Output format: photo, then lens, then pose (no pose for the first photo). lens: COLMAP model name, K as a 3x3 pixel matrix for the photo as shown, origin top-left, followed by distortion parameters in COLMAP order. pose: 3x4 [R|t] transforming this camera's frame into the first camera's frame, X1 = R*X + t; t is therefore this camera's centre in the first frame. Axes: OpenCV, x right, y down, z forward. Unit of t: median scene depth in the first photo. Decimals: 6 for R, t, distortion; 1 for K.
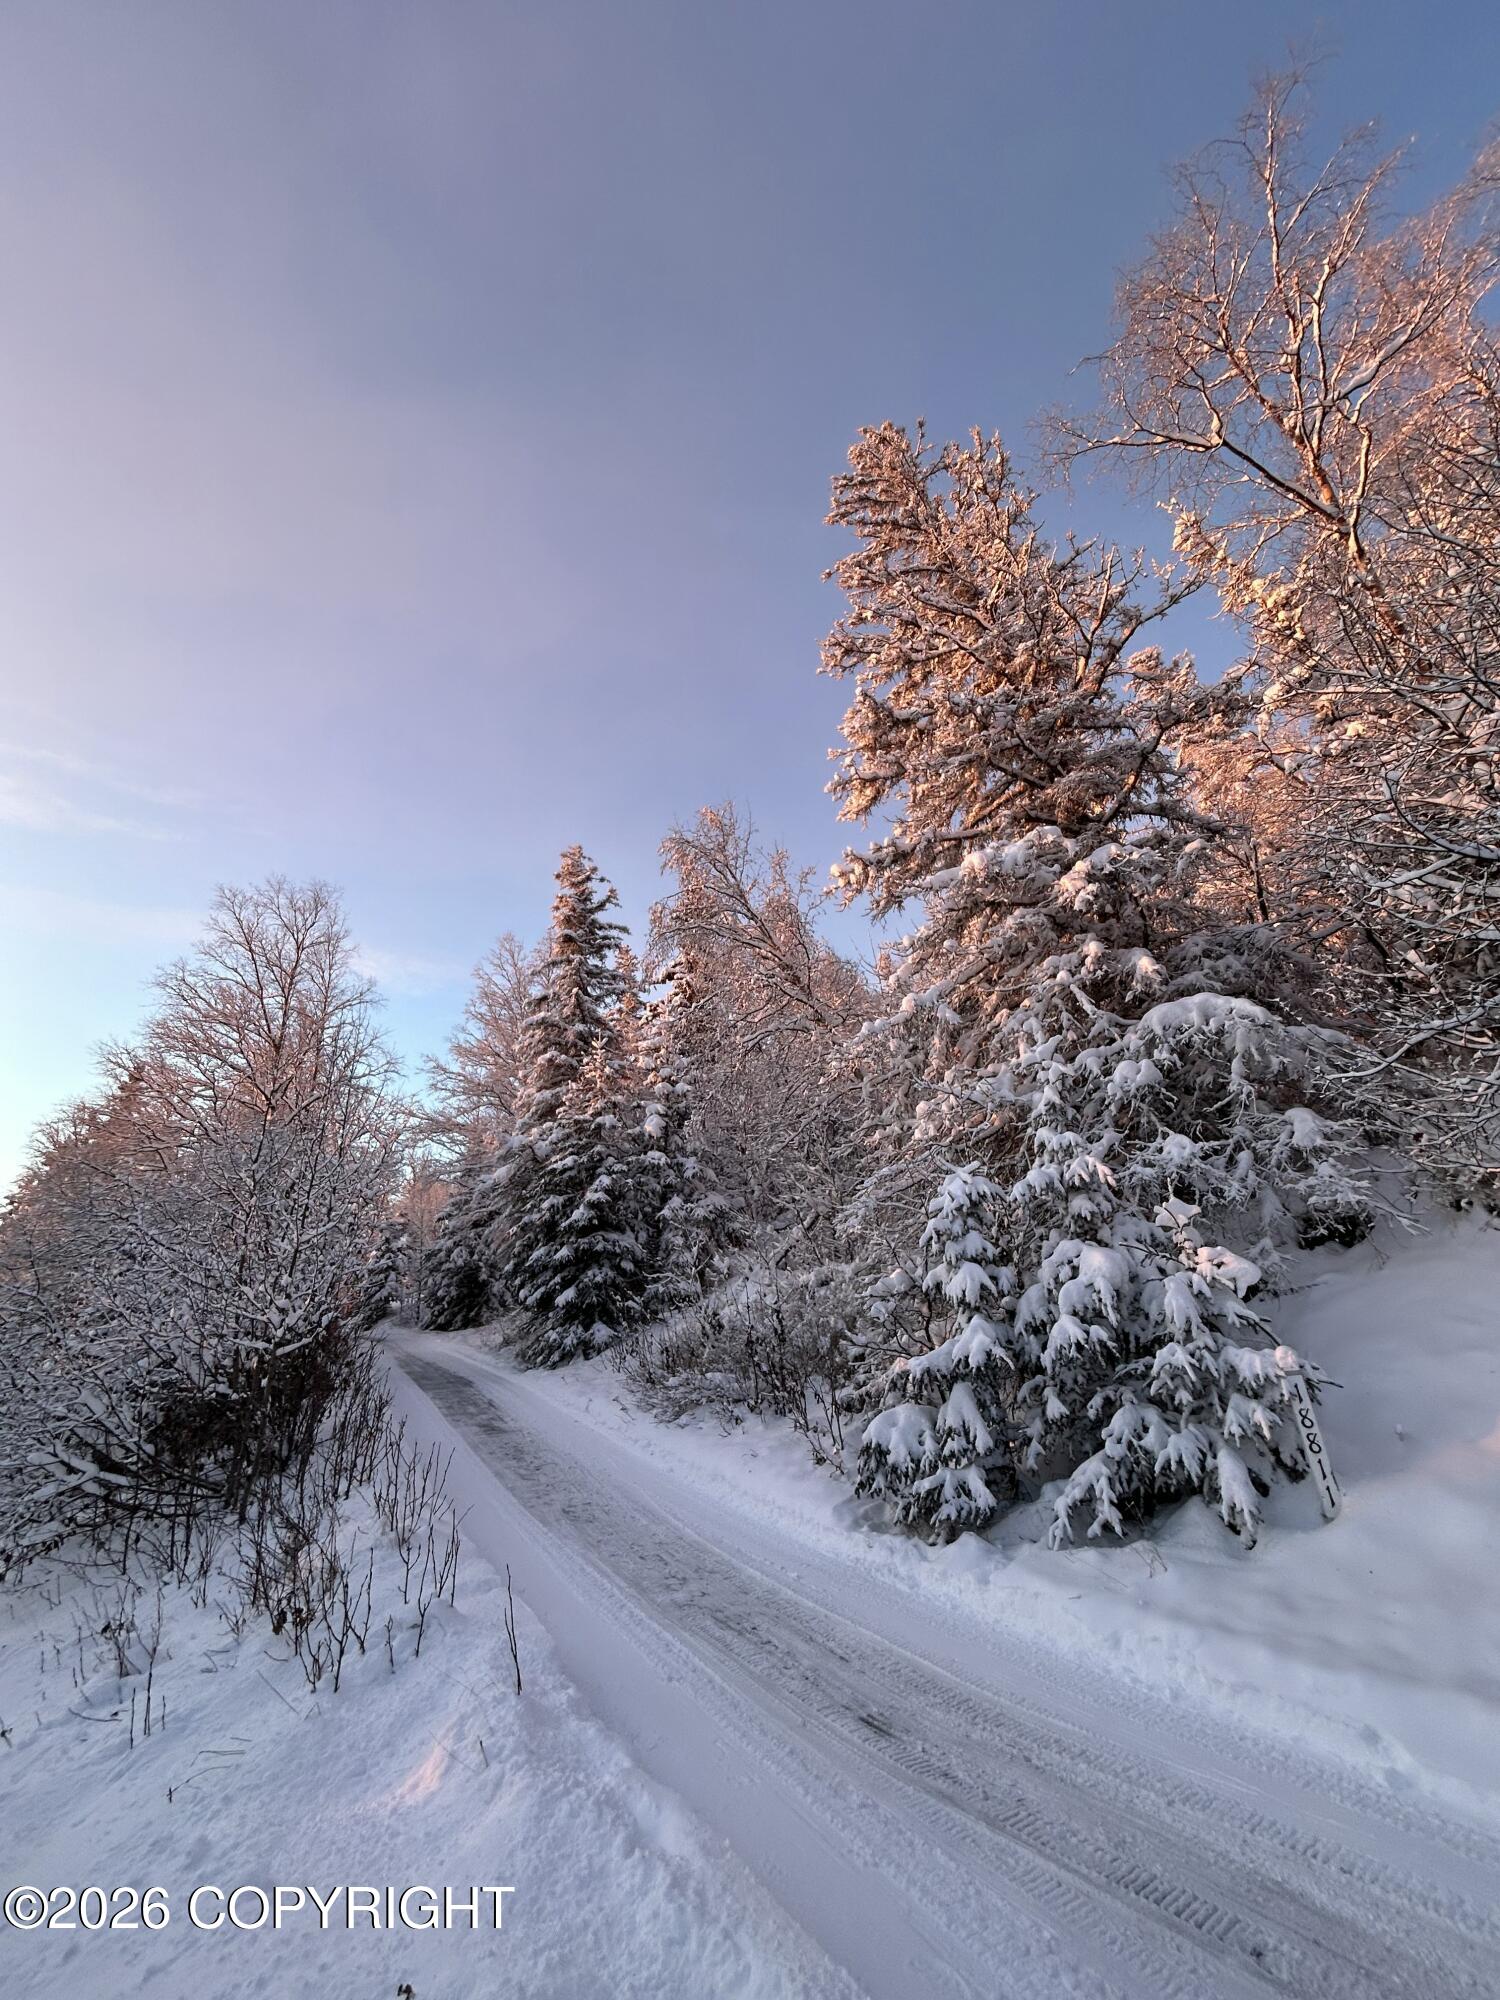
lens RADIAL K [[811.7, 0, 754.0], [0, 811.7, 1000.3], [0, 0, 1]] dist [0.000665, -0.000792]
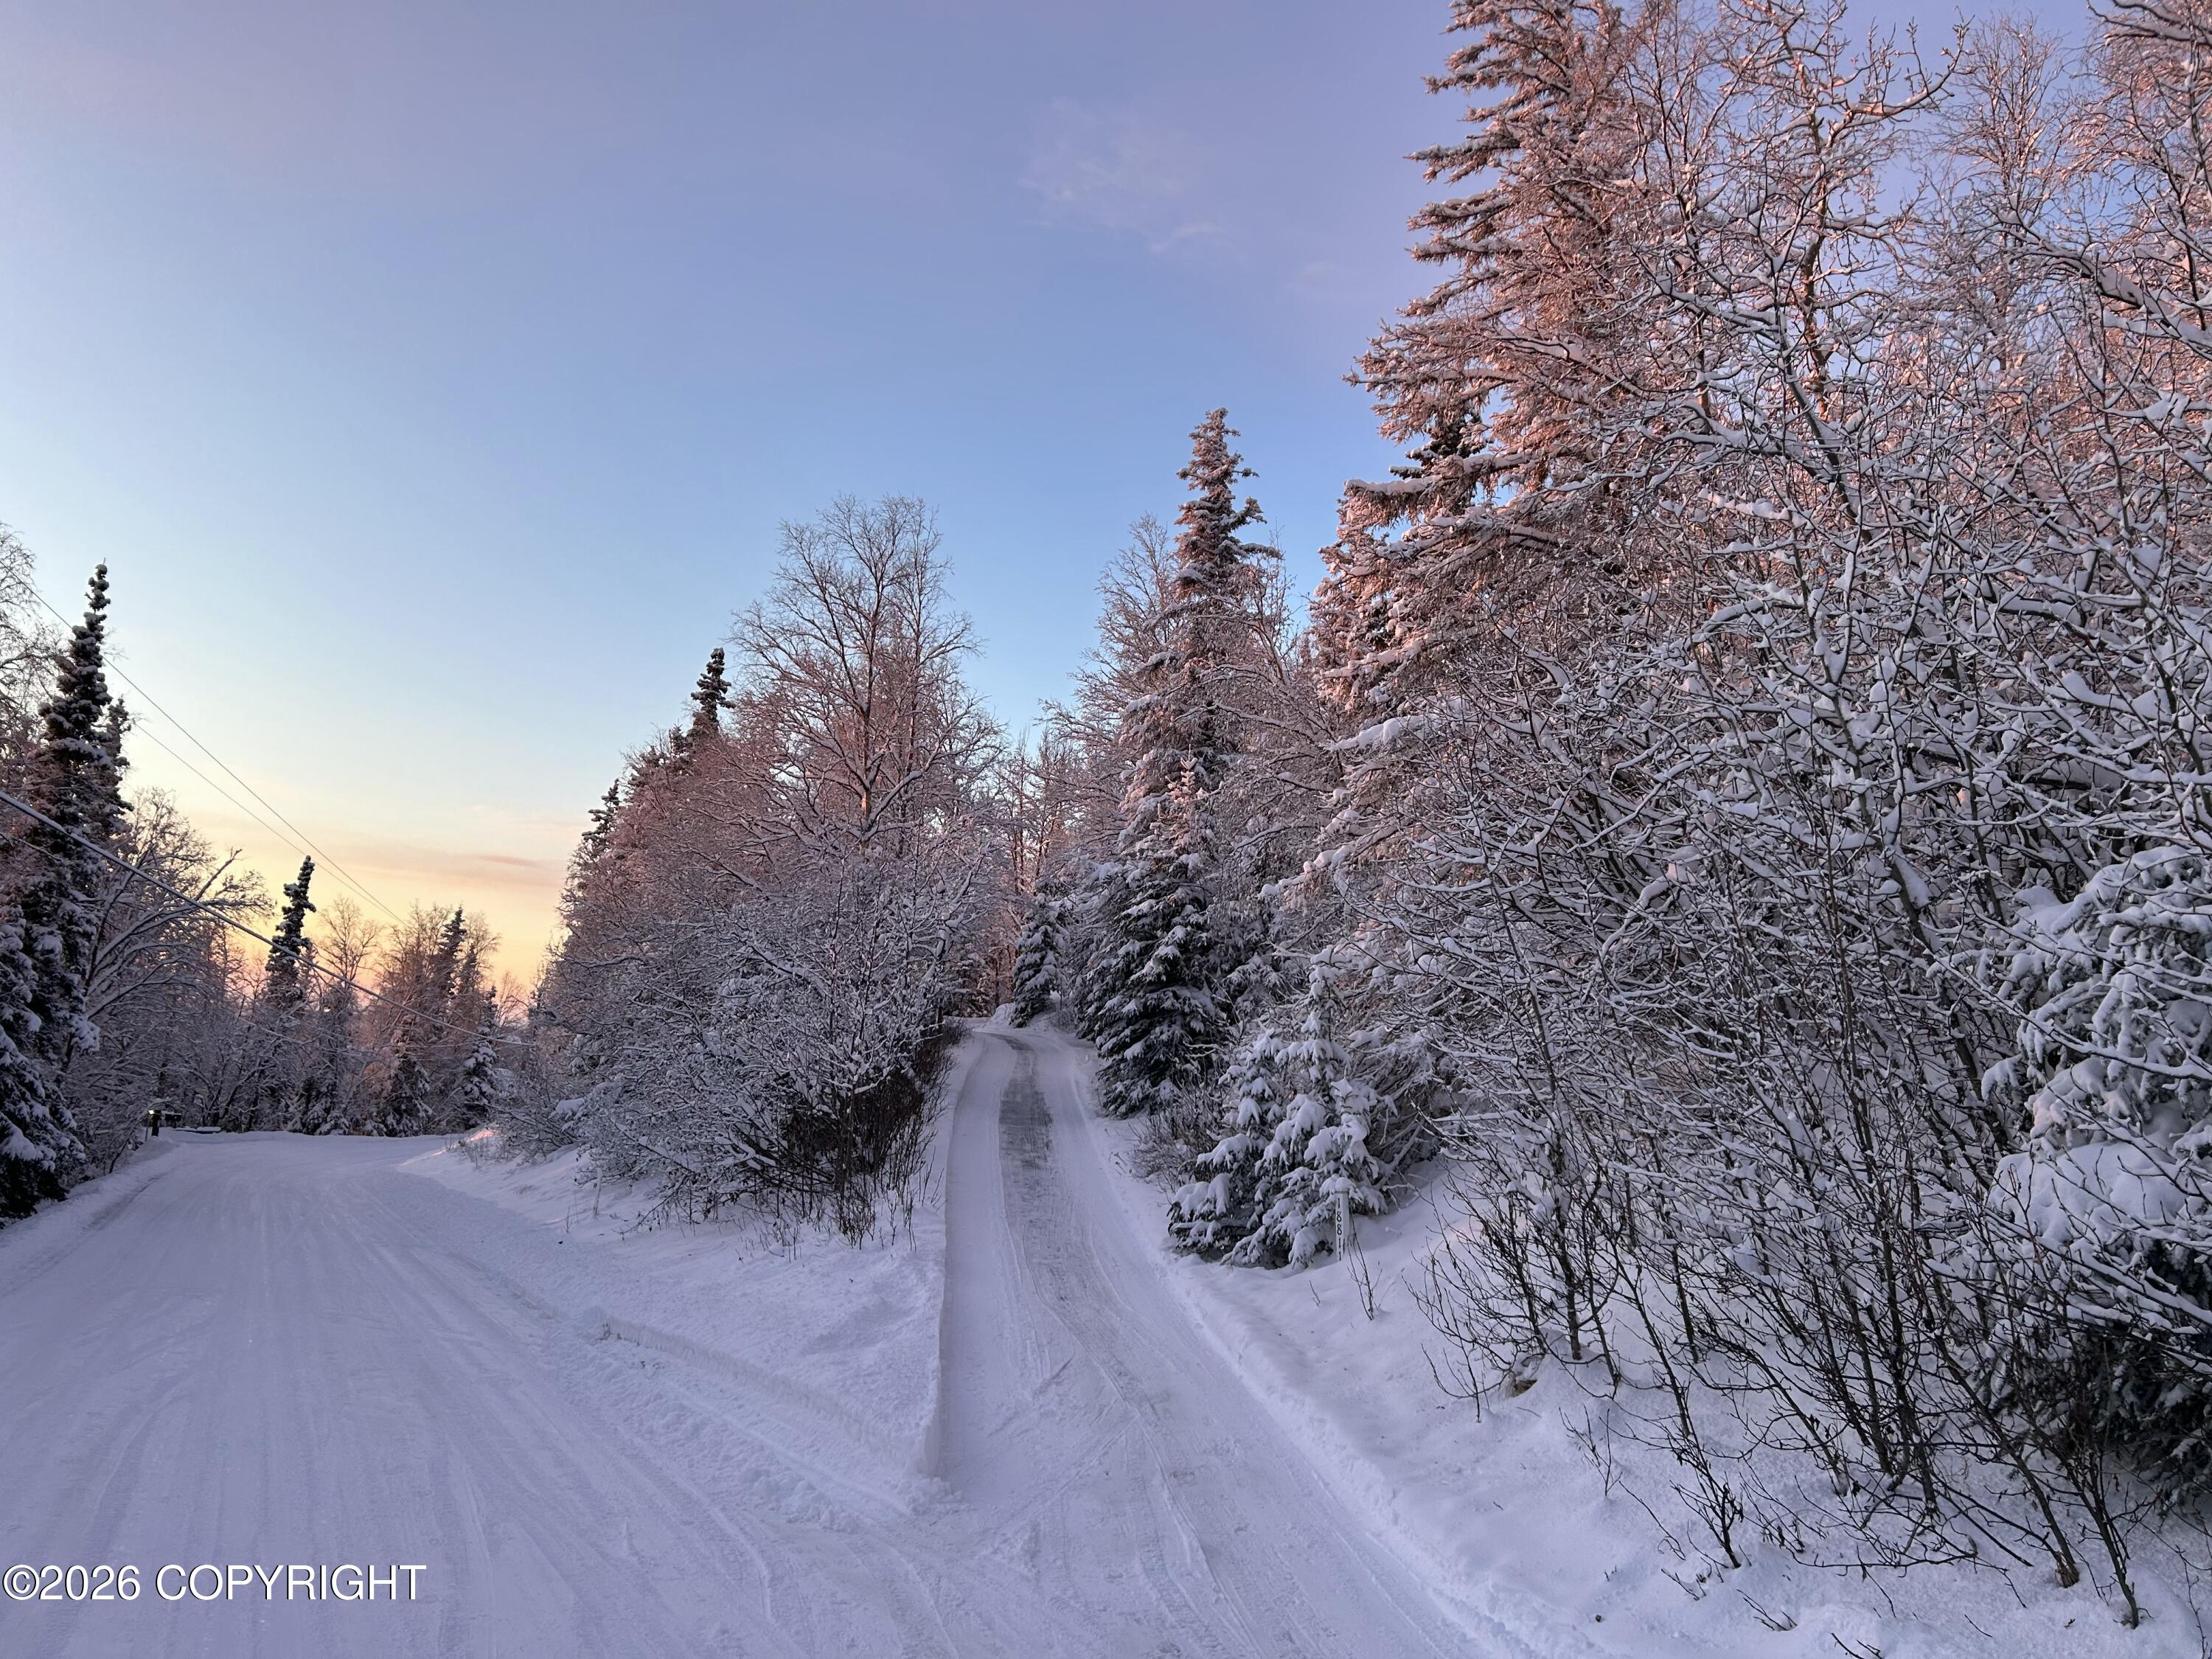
lens RADIAL K [[1647.5, 0, 1106.1], [0, 1647.5, 863.1], [0, 0, 1]] dist [0.064608, -0.018574]
pose [[0.915741, 0.061728, -0.396998, 0.582659], [0.052205, 0.961468, 0.269915, -0.440072], [0.398362, -0.267897, 0.877234, -0.776132]]
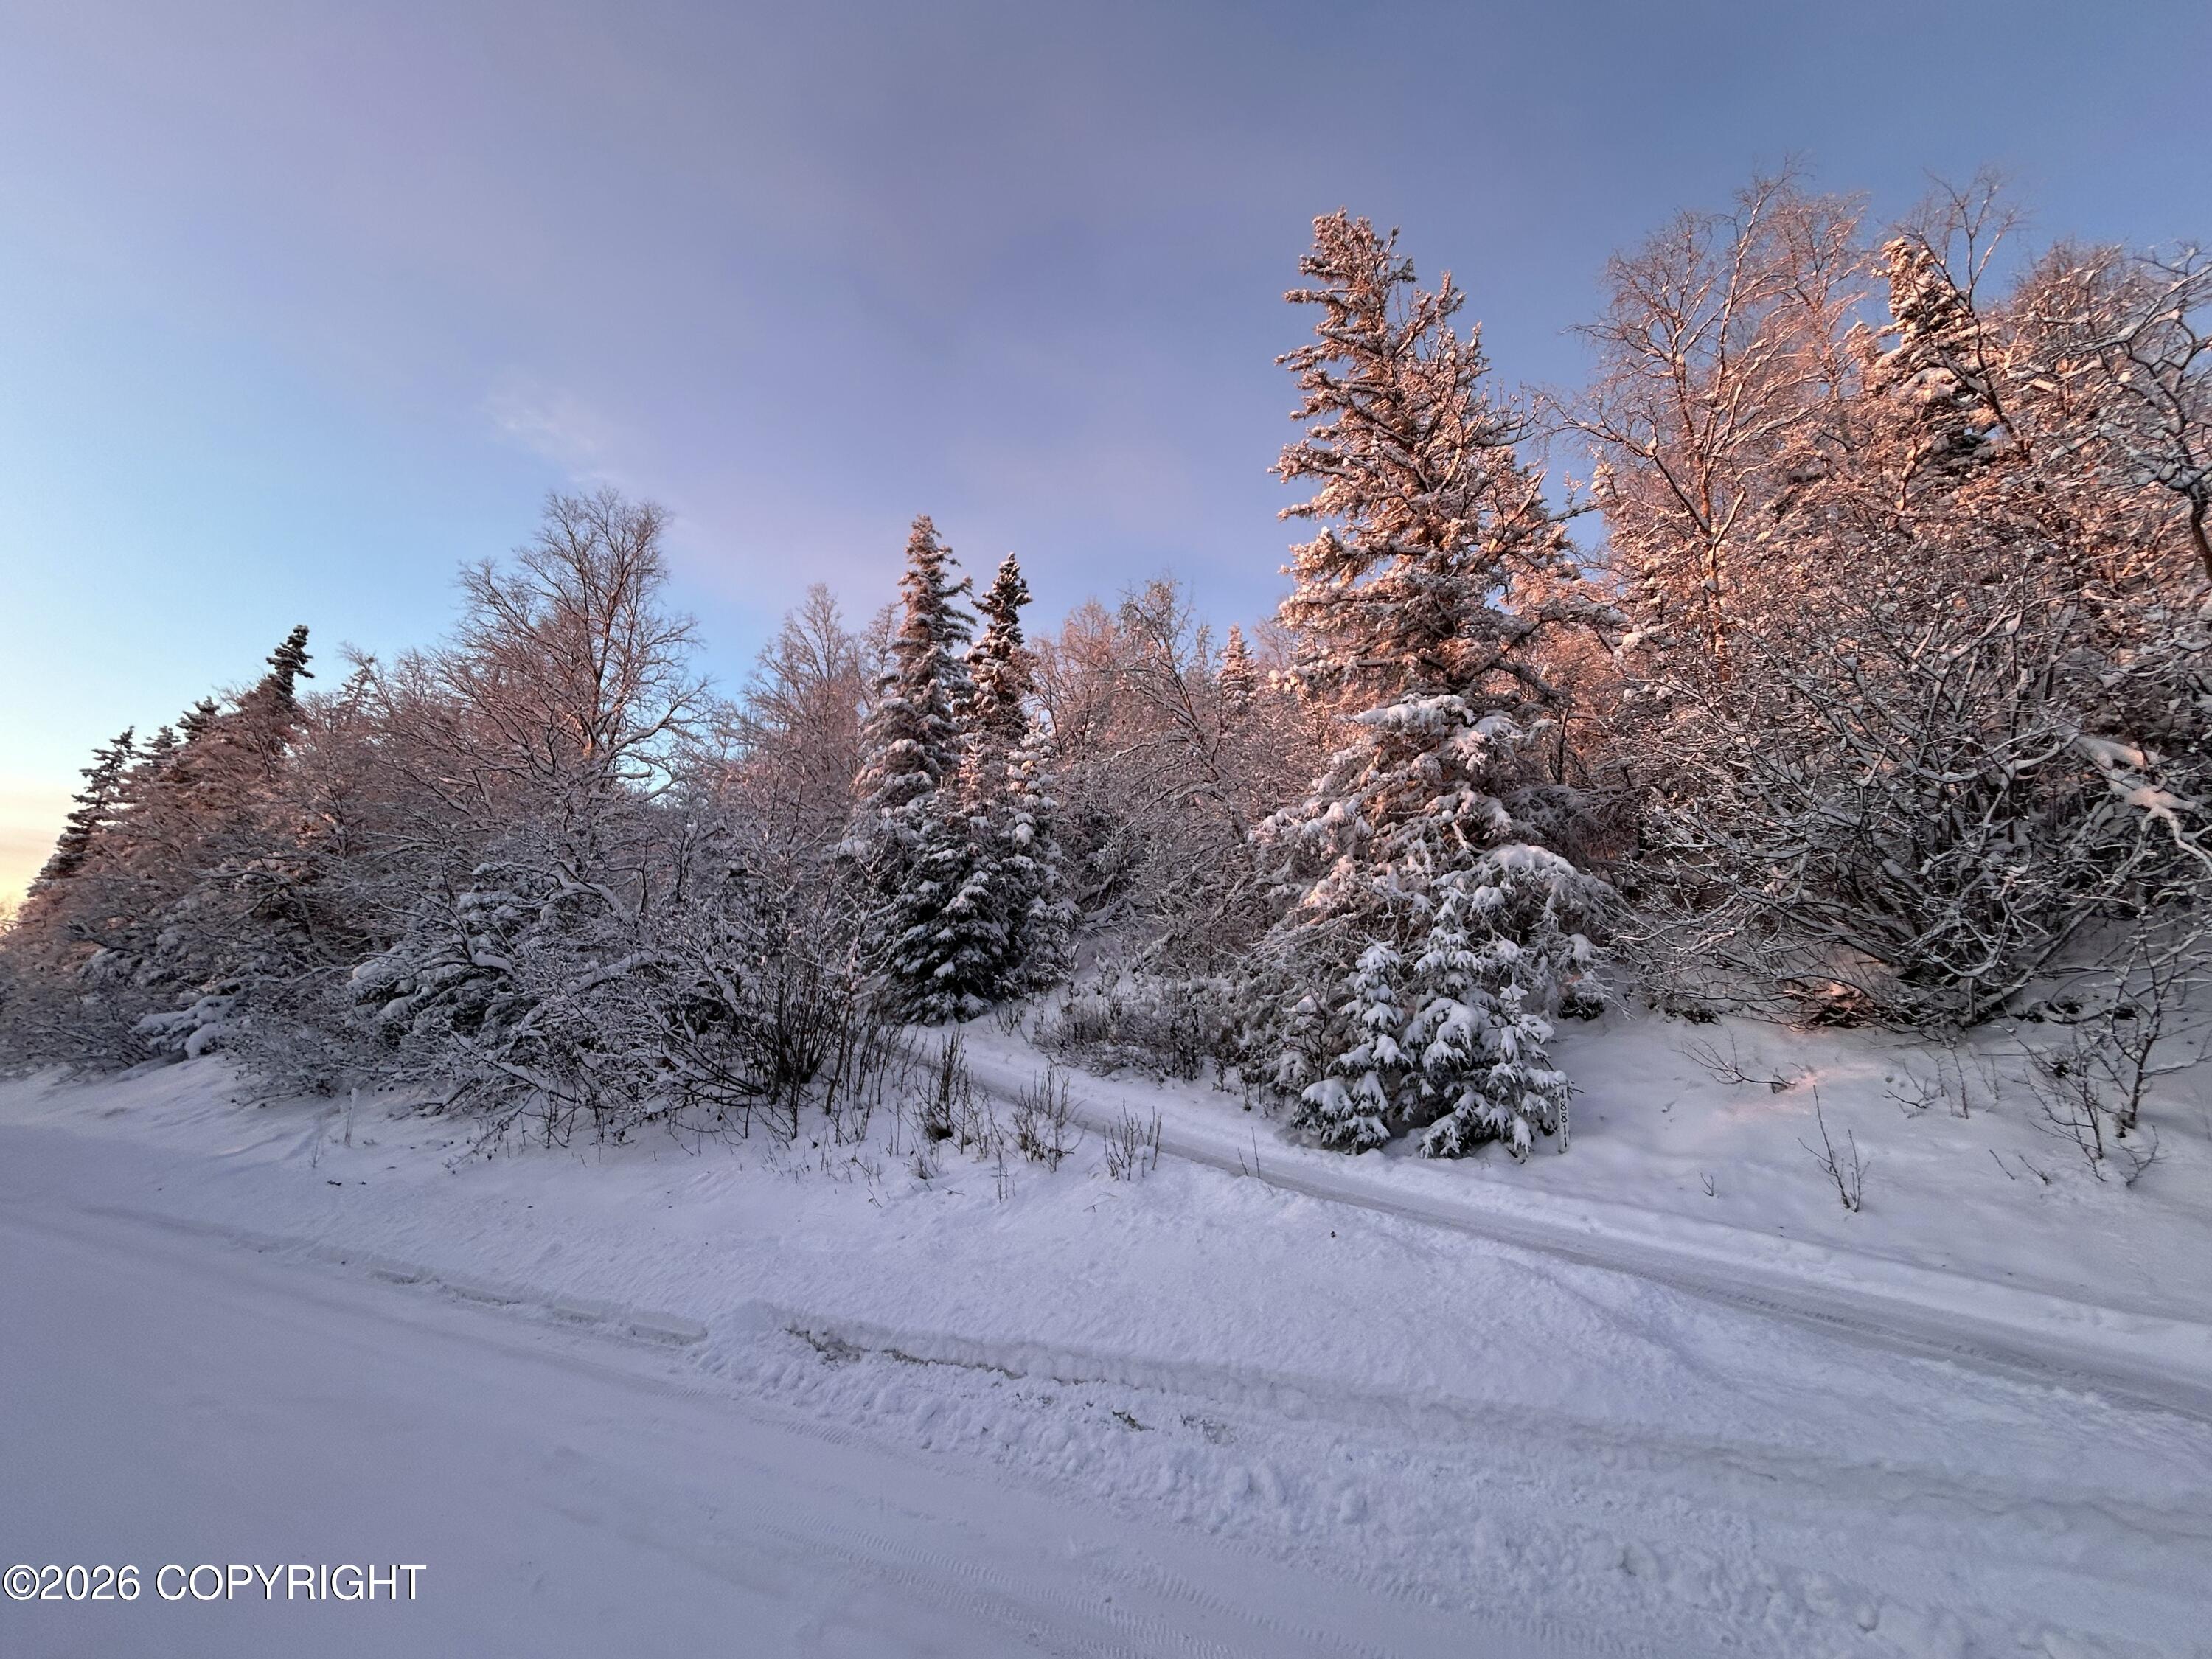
lens RADIAL K [[897.7, 0, 1107.8], [0, 897.7, 829.8], [0, 0, 1]] dist [0.000665, -0.000792]
pose [[0.969894, 0.154630, 0.188134, -0.325312], [-0.186569, 0.968325, 0.165949, -0.102374], [-0.156514, -0.196053, 0.968022, -0.287022]]
